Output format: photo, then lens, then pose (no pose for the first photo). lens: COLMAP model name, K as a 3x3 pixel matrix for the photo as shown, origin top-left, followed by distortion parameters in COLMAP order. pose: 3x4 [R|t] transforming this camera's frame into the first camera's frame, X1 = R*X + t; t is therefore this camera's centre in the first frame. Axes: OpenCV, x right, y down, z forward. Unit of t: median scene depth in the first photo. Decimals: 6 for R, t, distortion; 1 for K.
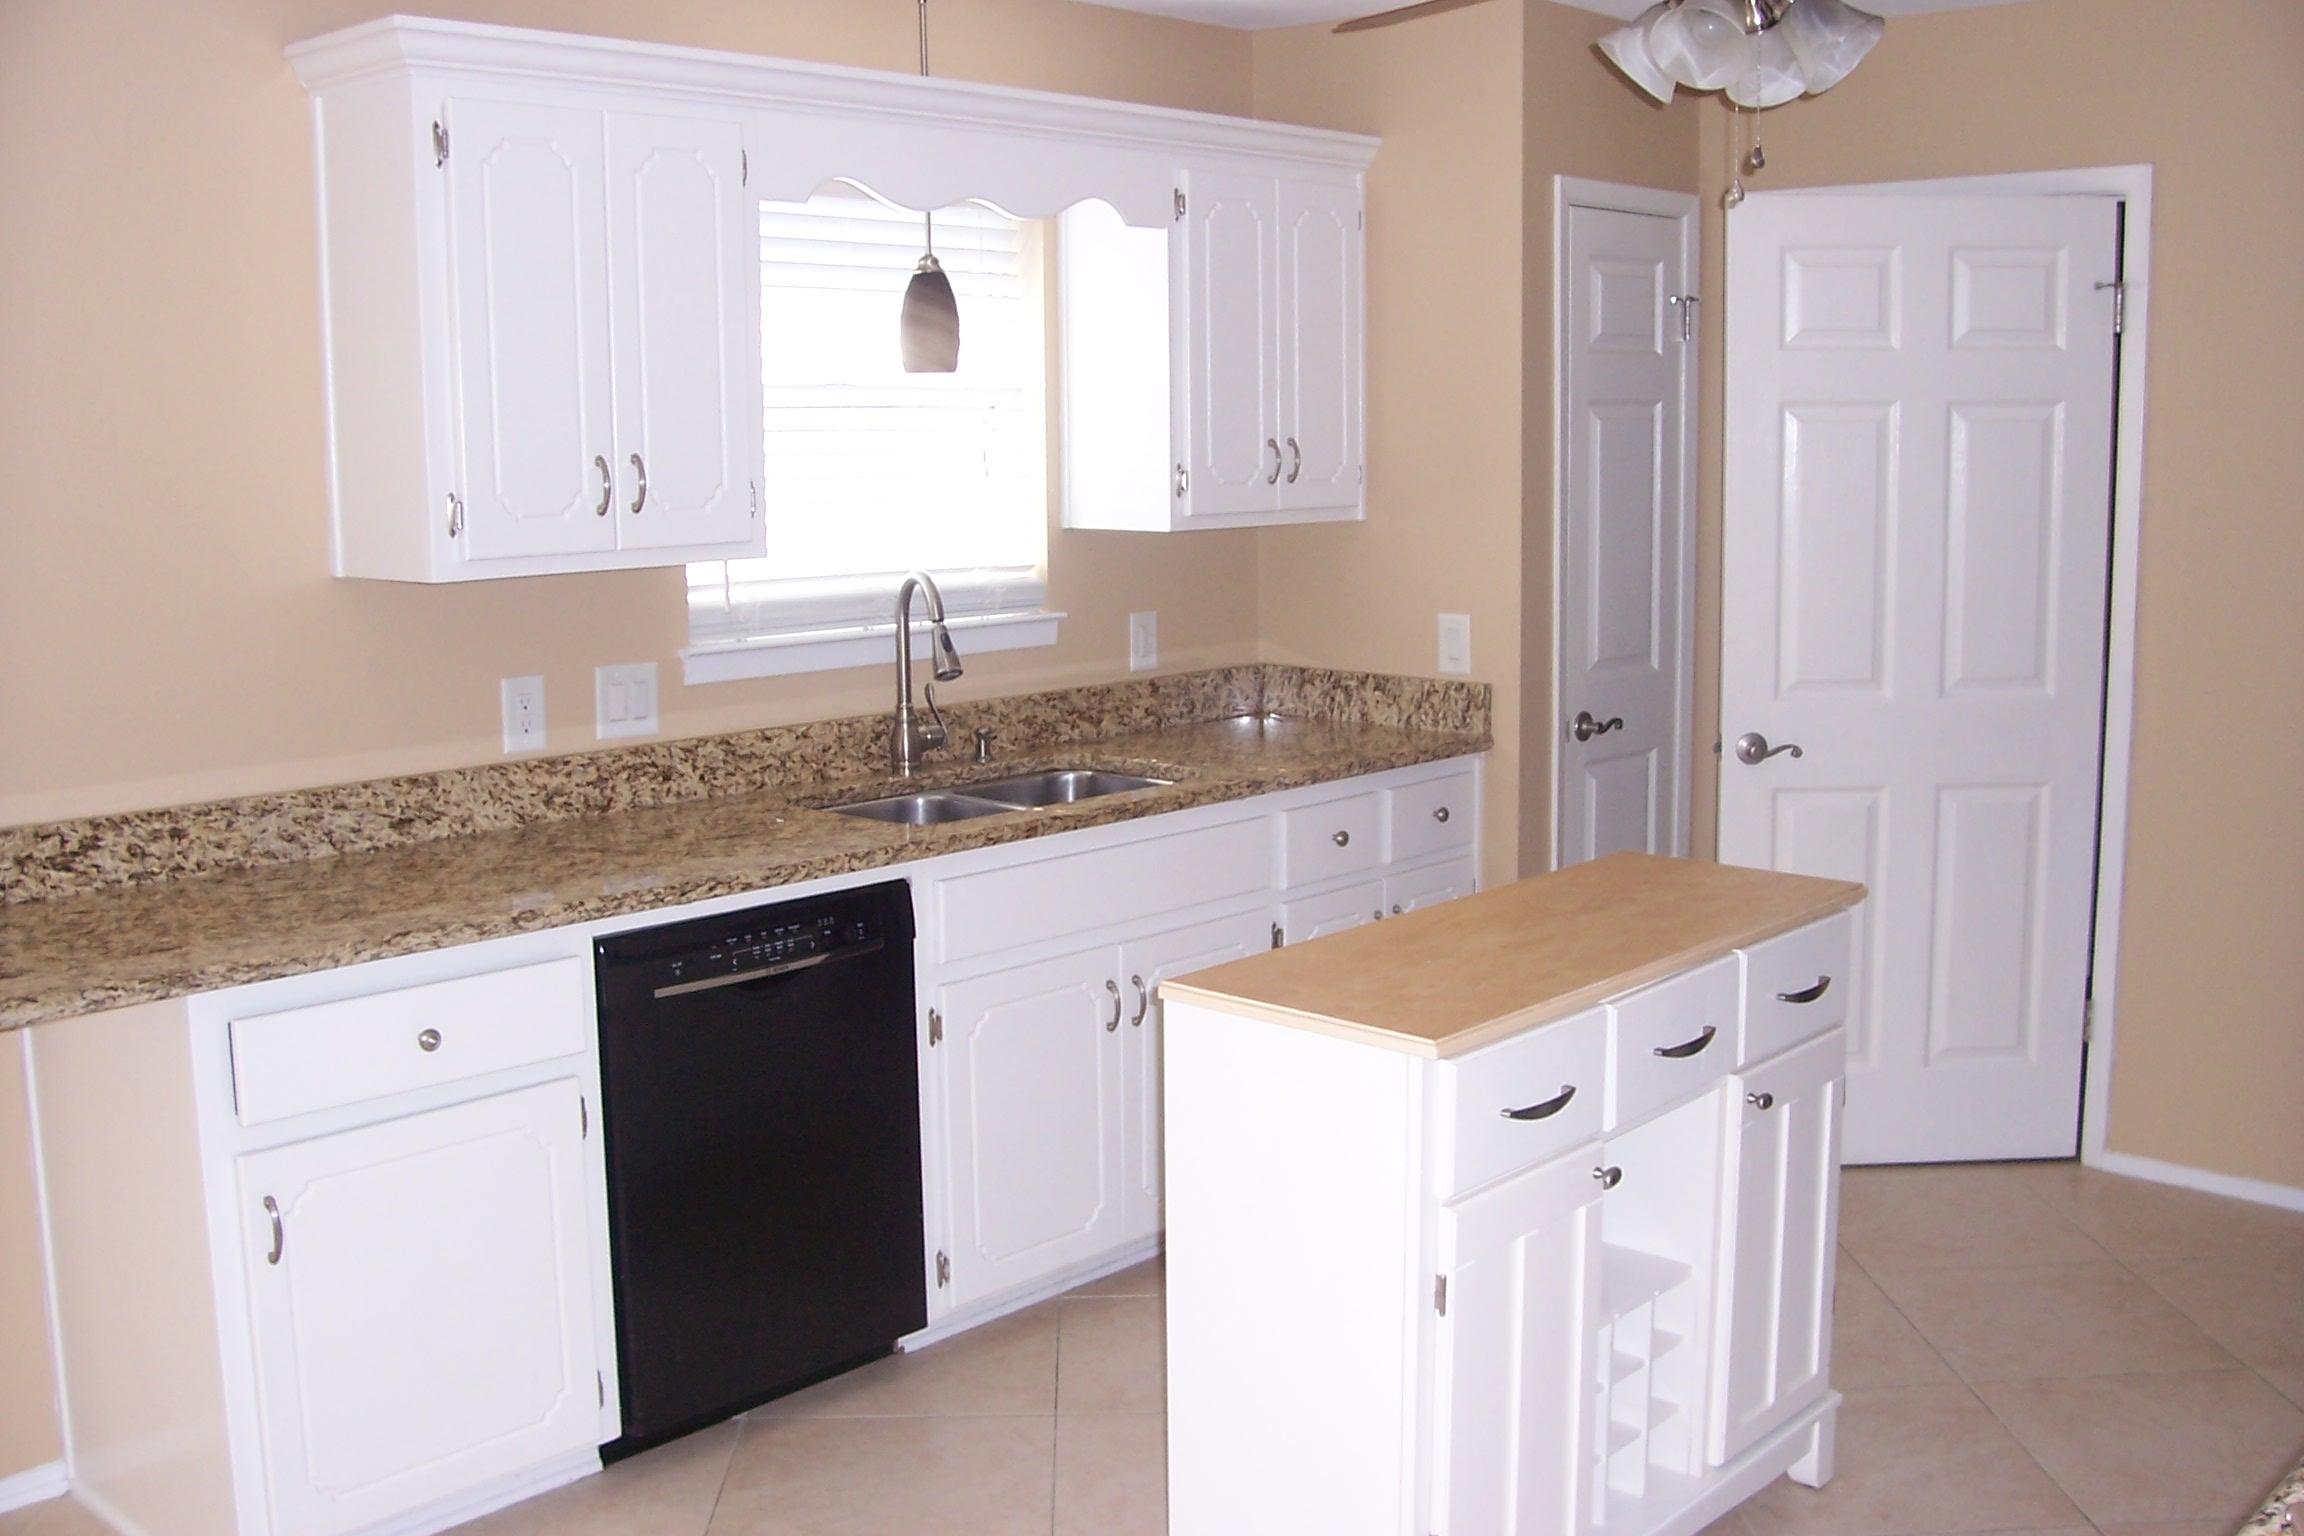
lens RADIAL K [[2265.1, 0, 1159.6], [0, 2265.1, 770.7], [0, 0, 1]] dist [-0.142894, 0.000000]
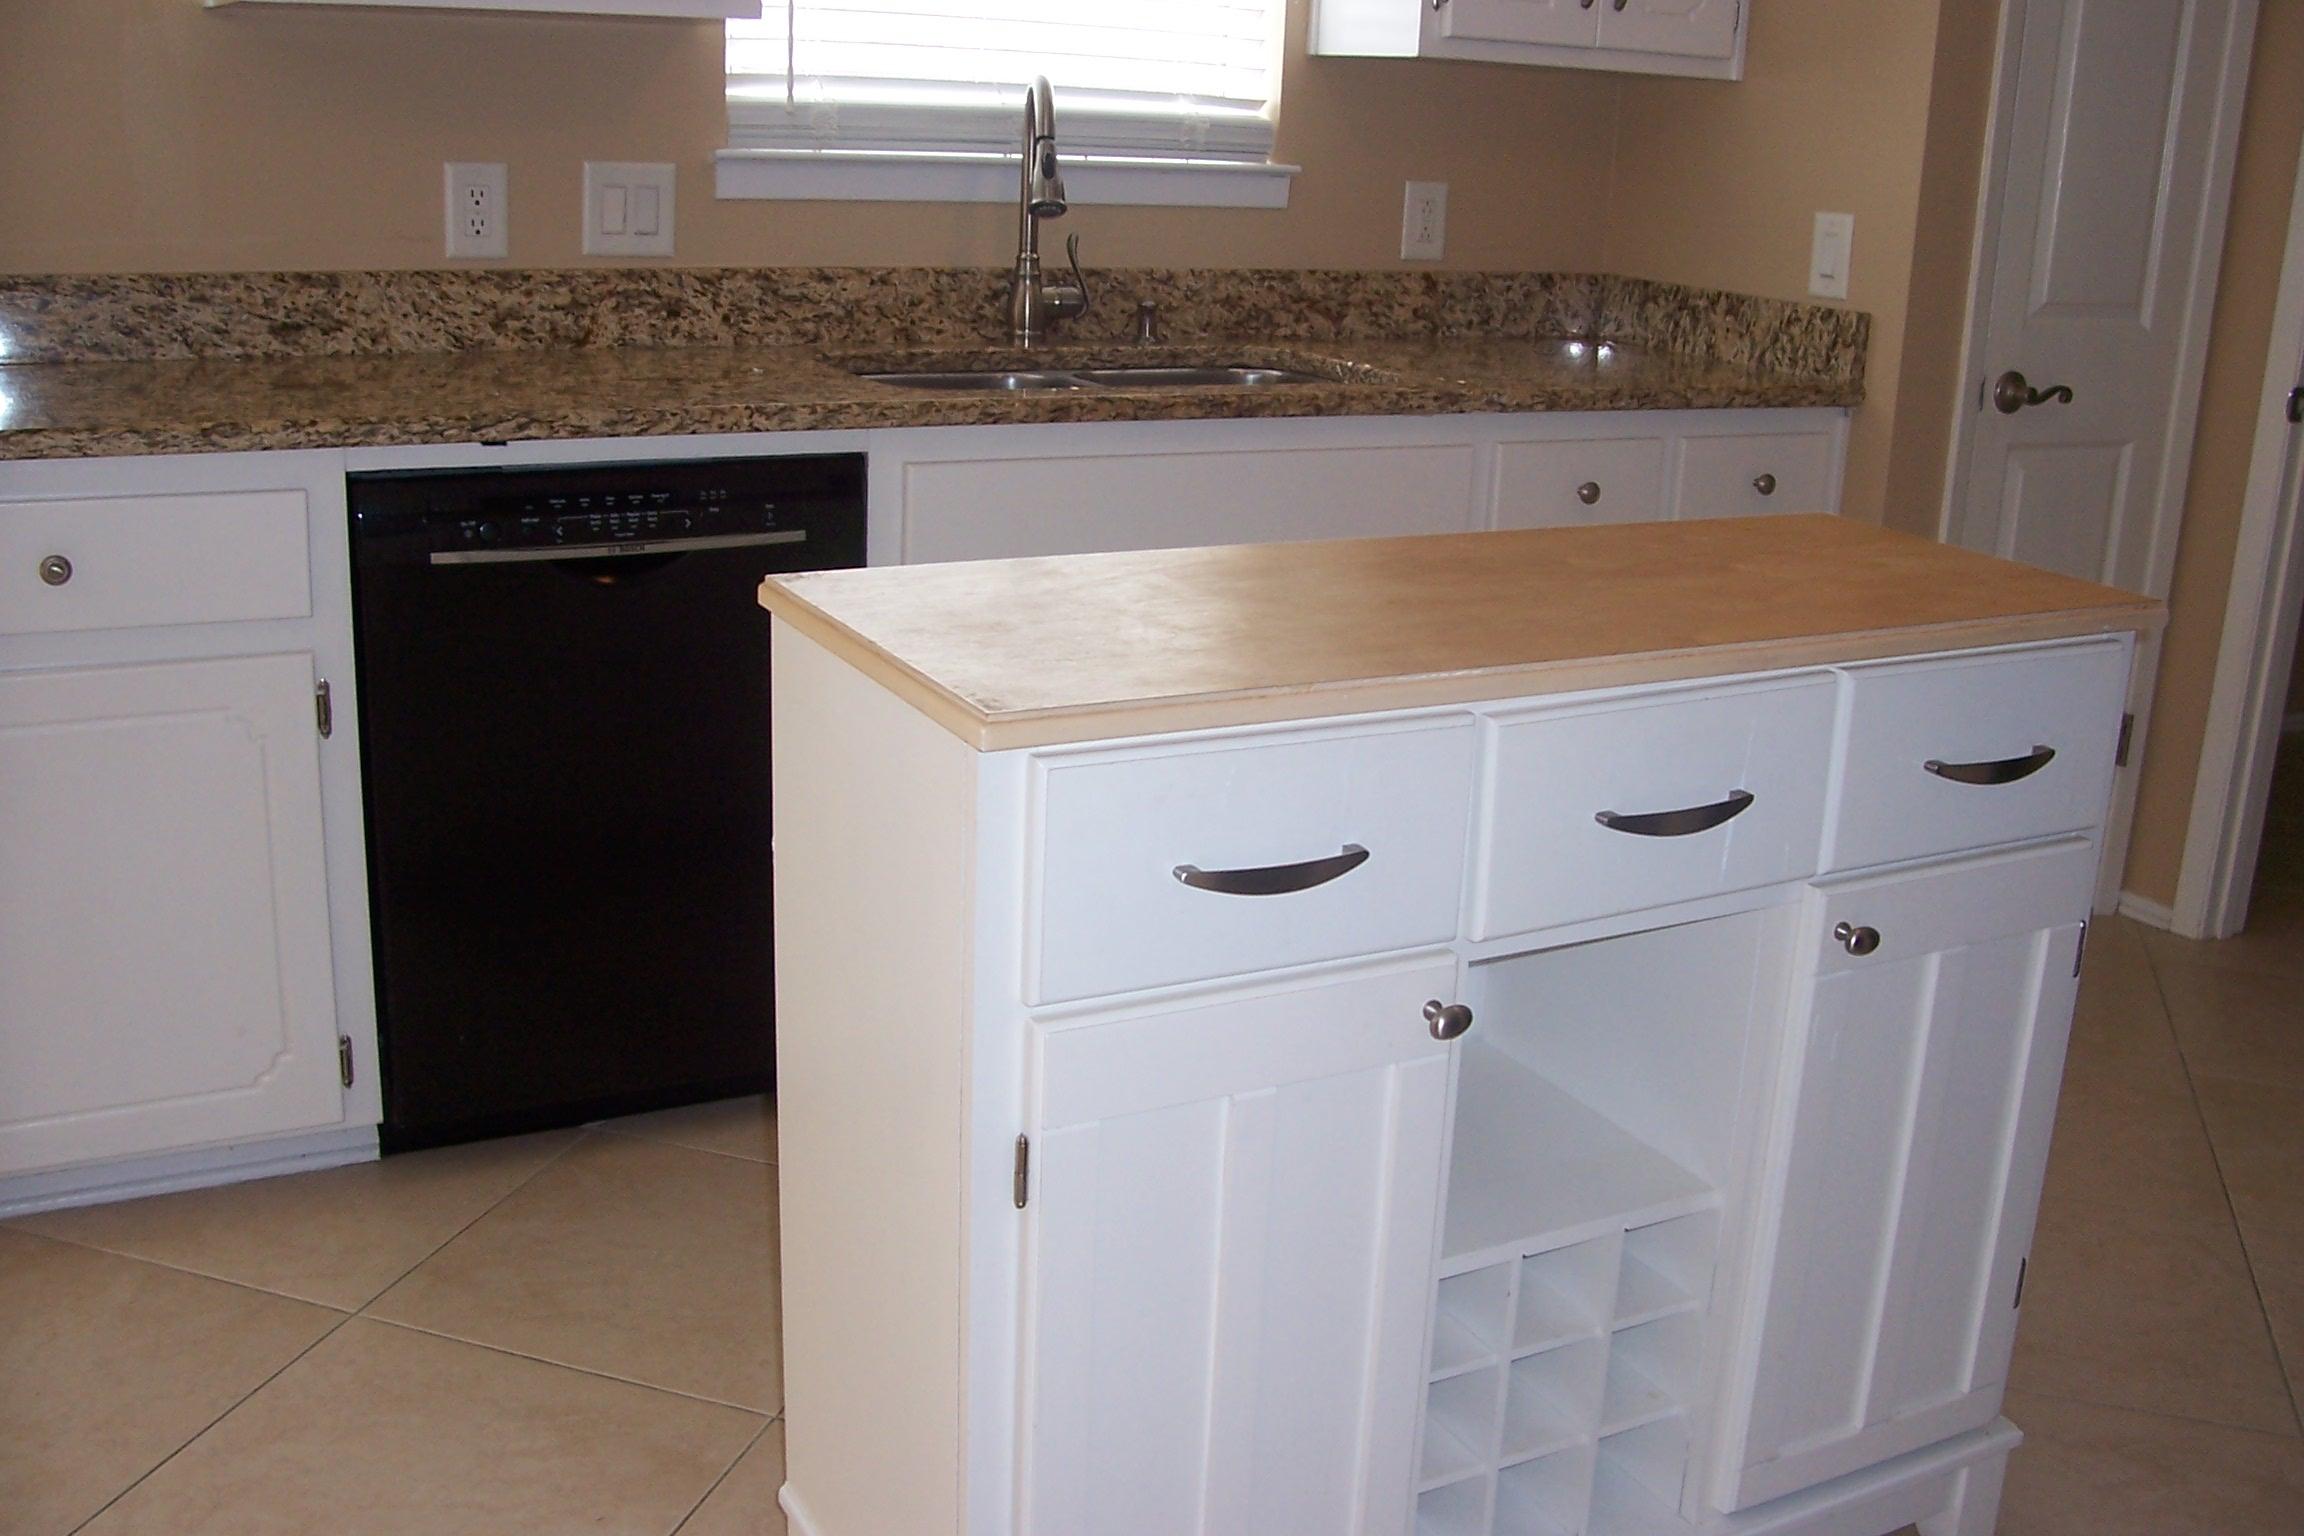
lens RADIAL K [[2265.1, 0, 1151.2], [0, 2265.1, 746.5], [0, 0, 1]] dist [-0.142894, 0.000000]
pose [[0.943986, 0.138487, -0.299520, 0.190454], [-0.101549, 0.985542, 0.135630, 0.029011], [0.313972, -0.097617, 0.944400, 0.295978]]
